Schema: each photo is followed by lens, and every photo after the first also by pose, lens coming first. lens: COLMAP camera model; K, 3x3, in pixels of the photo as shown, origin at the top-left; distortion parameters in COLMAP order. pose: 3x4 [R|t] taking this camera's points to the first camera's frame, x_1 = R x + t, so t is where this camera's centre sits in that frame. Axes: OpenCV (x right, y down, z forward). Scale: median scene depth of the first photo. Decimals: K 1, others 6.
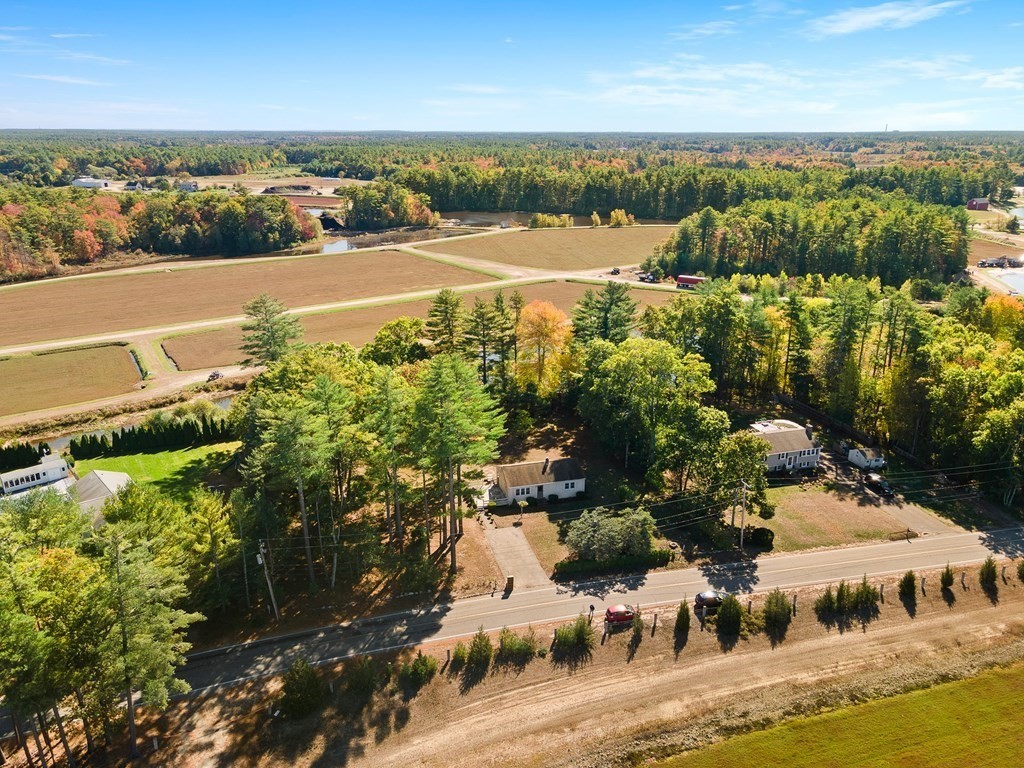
lens RADIAL K [[734.7, 0, 507.9], [0, 734.7, 384.8], [0, 0, 1]] dist [0.022897, 0.017214]
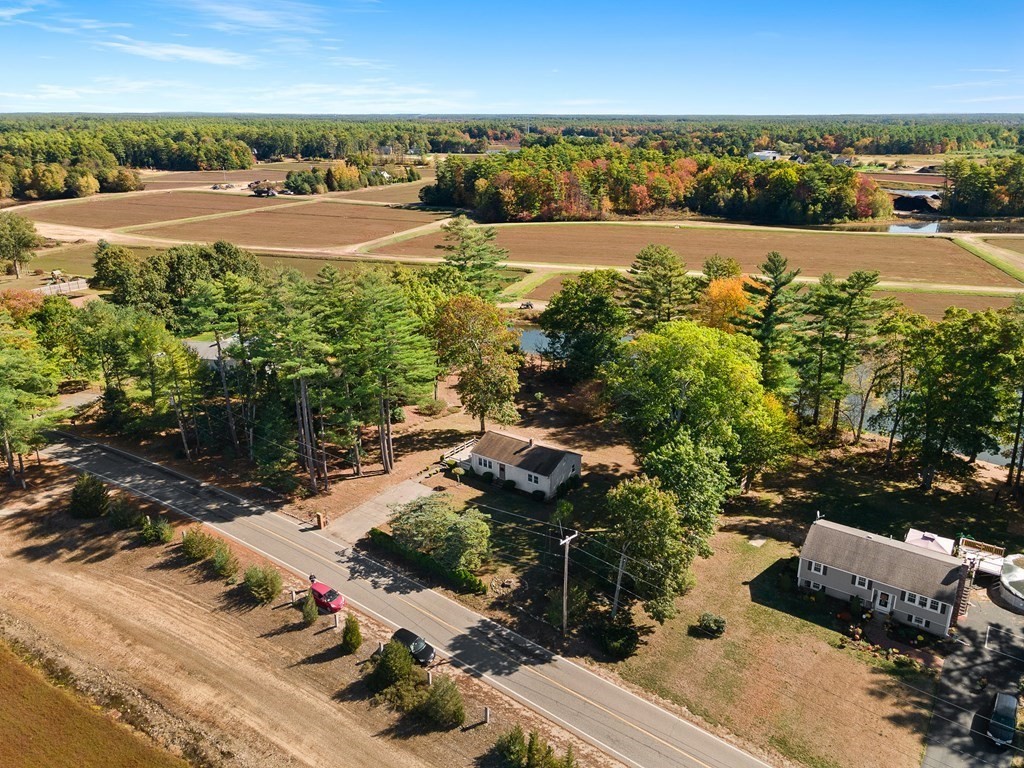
lens RADIAL K [[734.7, 0, 511.5], [0, 734.7, 386.2], [0, 0, 1]] dist [0.022897, 0.017214]
pose [[0.638579, 0.274849, -0.718801, 0.654000], [-0.257436, 0.956528, 0.137044, -0.067765], [0.725219, 0.097532, 0.681575, 0.448524]]
